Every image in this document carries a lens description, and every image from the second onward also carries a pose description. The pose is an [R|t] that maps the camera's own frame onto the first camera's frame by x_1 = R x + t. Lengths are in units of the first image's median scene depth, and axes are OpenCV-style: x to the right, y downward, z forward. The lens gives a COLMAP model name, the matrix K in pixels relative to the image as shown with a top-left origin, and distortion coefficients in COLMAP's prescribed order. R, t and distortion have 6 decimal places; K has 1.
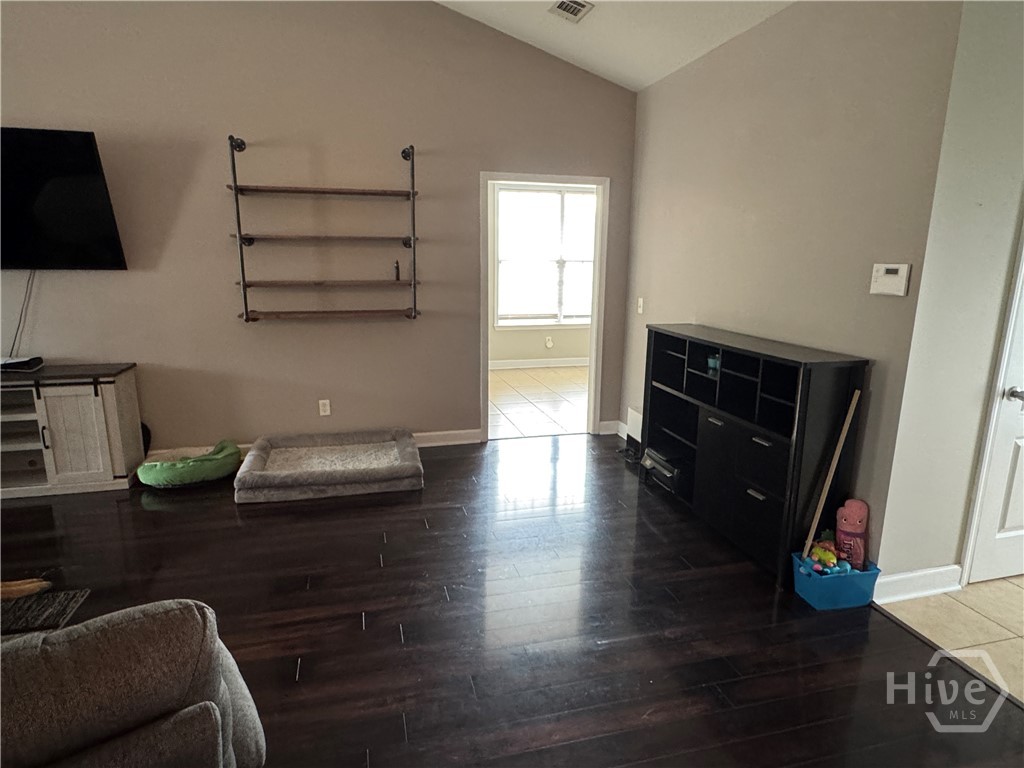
lens RADIAL K [[593.8, 0, 510.2], [0, 593.8, 386.2], [0, 0, 1]] dist [-0.002367, 0.003408]
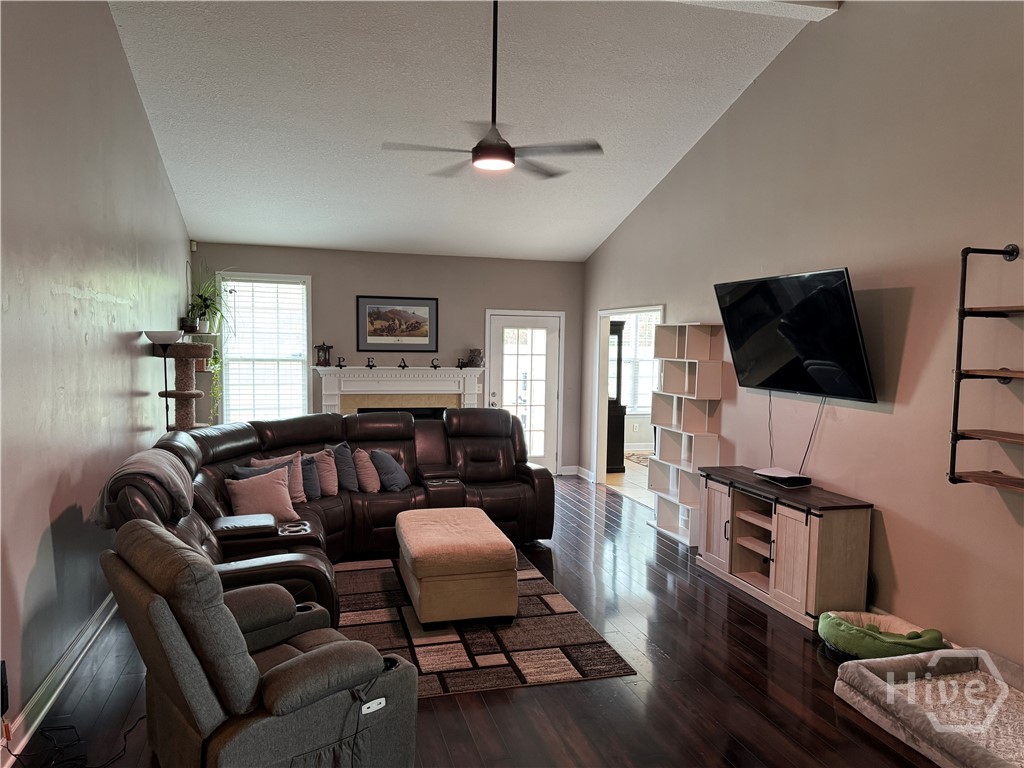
lens RADIAL K [[720.3, 0, 517.1], [0, 720.3, 386.6], [0, 0, 1]] dist [0.087798, -0.119883]
pose [[0.034194, 0.056117, -0.997838, 0.469696], [-0.231164, 0.971792, 0.046731, -0.147508], [0.972314, 0.229066, 0.046202, 0.407312]]
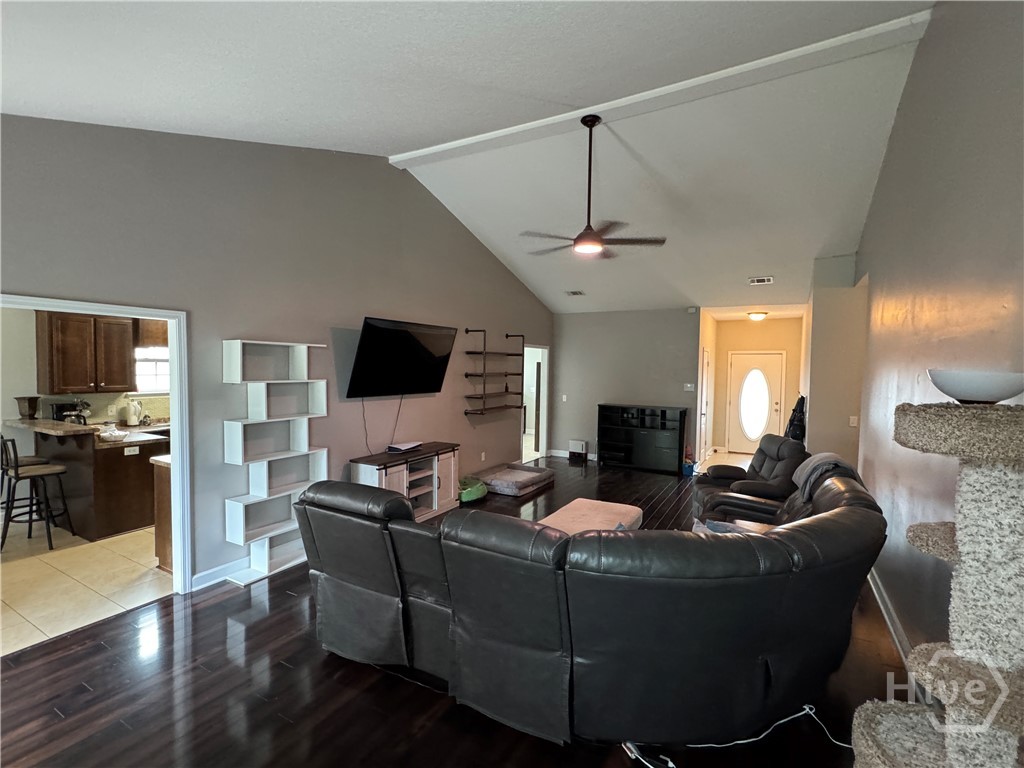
lens RADIAL K [[468.7, 0, 512.0], [0, 468.7, 384.0], [0, 0, 1]] dist [-0.003701, -0.000739]
pose [[0.694490, -0.028713, 0.718930, -1.601811], [0.151027, 0.982760, -0.106644, -0.025100], [-0.703474, 0.182641, 0.686853, -0.223058]]
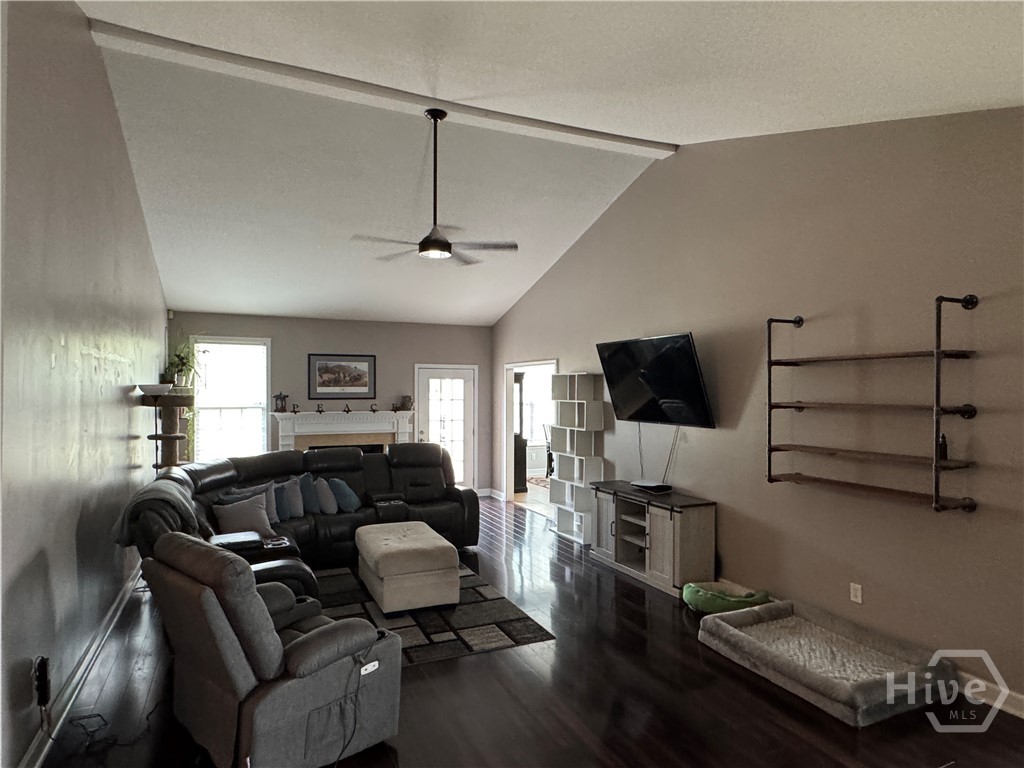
lens RADIAL K [[593.8, 0, 510.2], [0, 593.8, 386.2], [0, 0, 1]] dist [-0.002367, 0.003408]
pose [[0.177355, -0.014901, -0.984034, 0.544711], [-0.211870, 0.975862, -0.052963, -0.125801], [0.961070, 0.217880, 0.169917, 0.343318]]
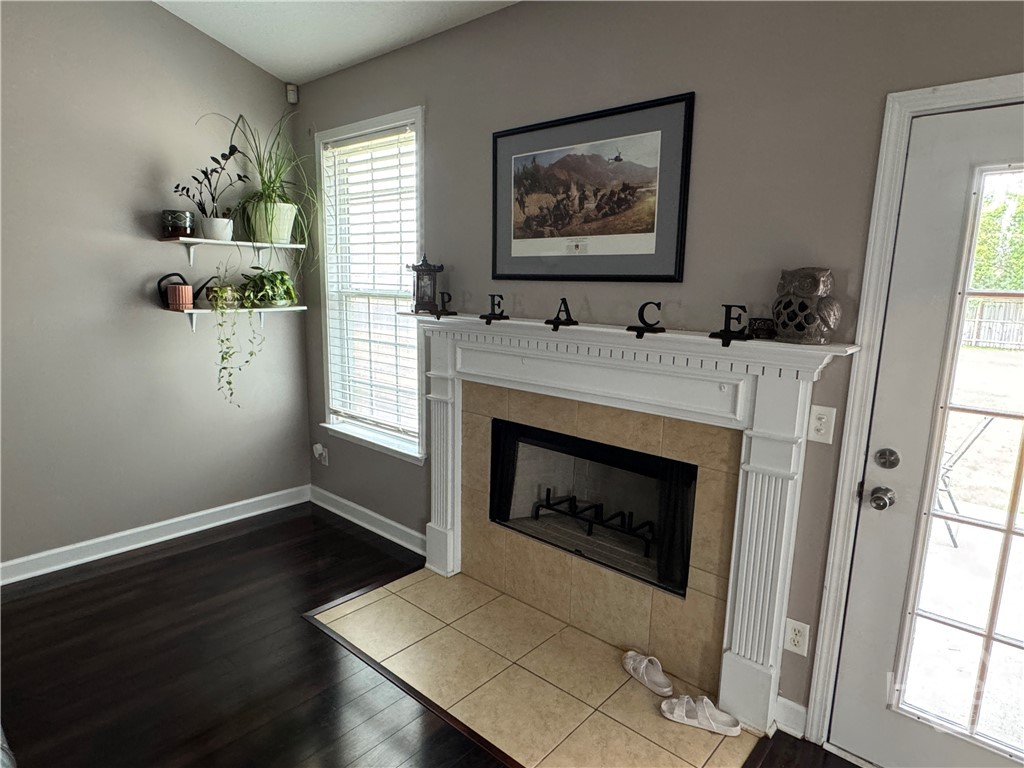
lens RADIAL K [[593.8, 0, 510.2], [0, 593.8, 386.2], [0, 0, 1]] dist [-0.002367, 0.003408]
pose [[-0.827546, 0.074240, -0.556468, -1.364783], [-0.146893, 0.928050, 0.342265, -0.166467], [0.541840, 0.364981, -0.757099, 0.622799]]
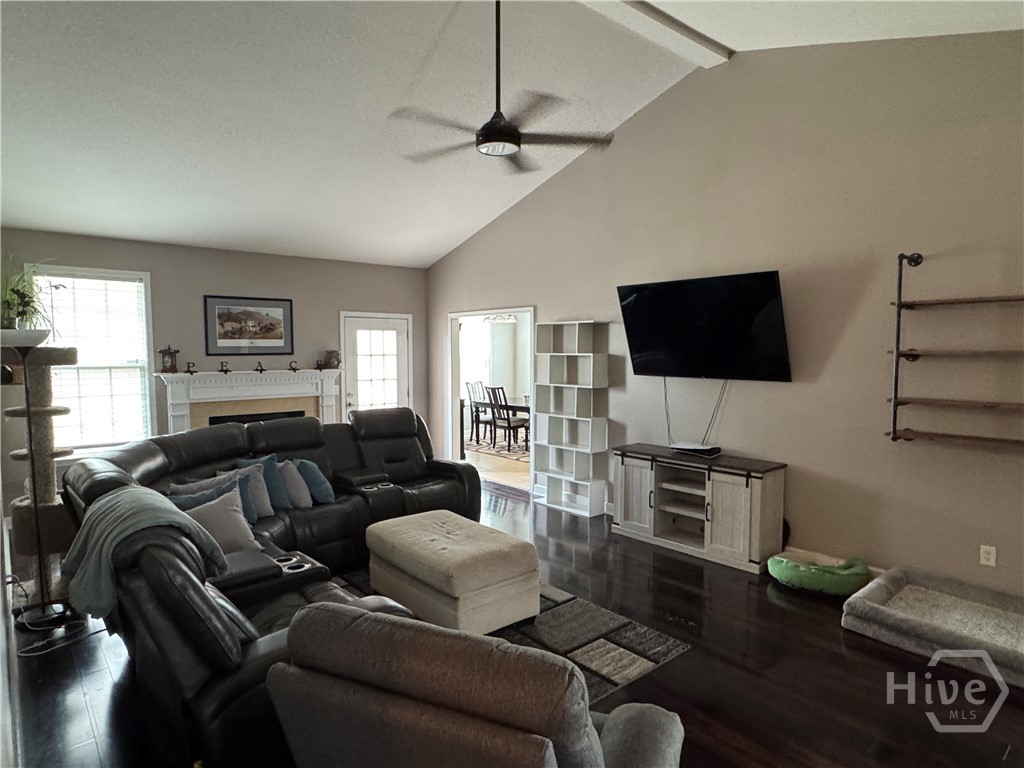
lens RADIAL K [[593.8, 0, 510.2], [0, 593.8, 386.2], [0, 0, 1]] dist [-0.002367, 0.003408]
pose [[0.445300, 0.047415, -0.894125, 0.130224], [-0.186625, 0.981580, -0.040892, -0.042427], [0.875716, 0.185076, 0.445946, 0.028063]]
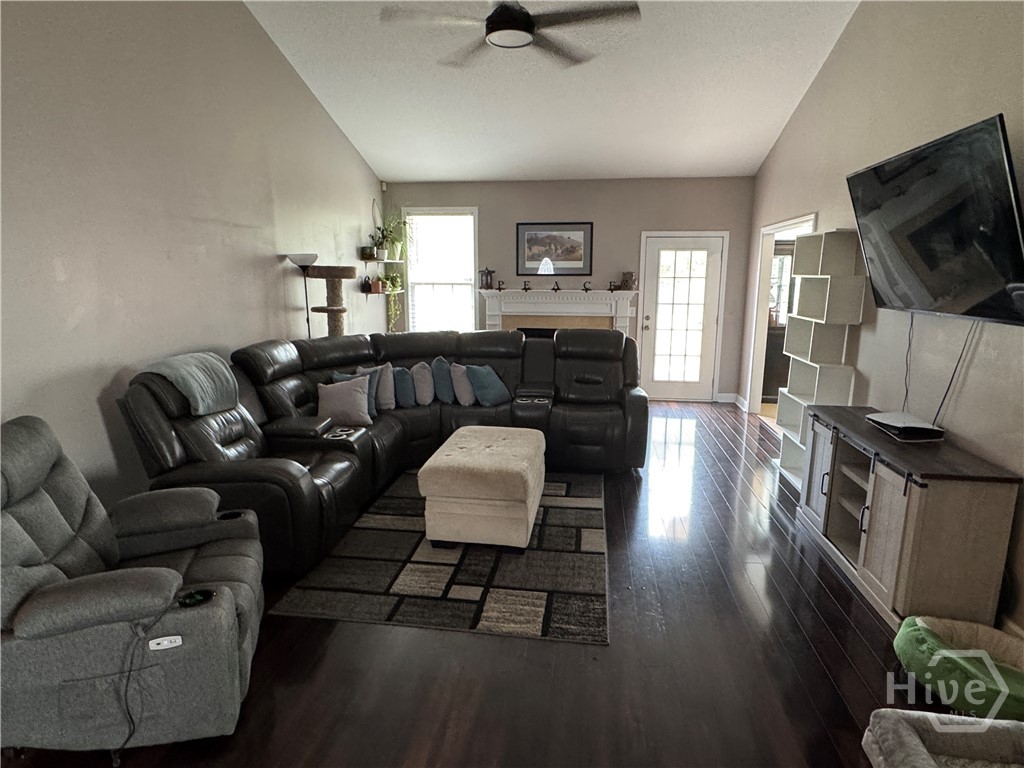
lens RADIAL K [[593.8, 0, 510.2], [0, 593.8, 386.2], [0, 0, 1]] dist [-0.002367, 0.003408]
pose [[-0.377572, 0.162410, -0.911626, 0.115241], [-0.206613, 0.944902, 0.253912, -0.185623], [0.902635, 0.284224, -0.323212, 0.735989]]
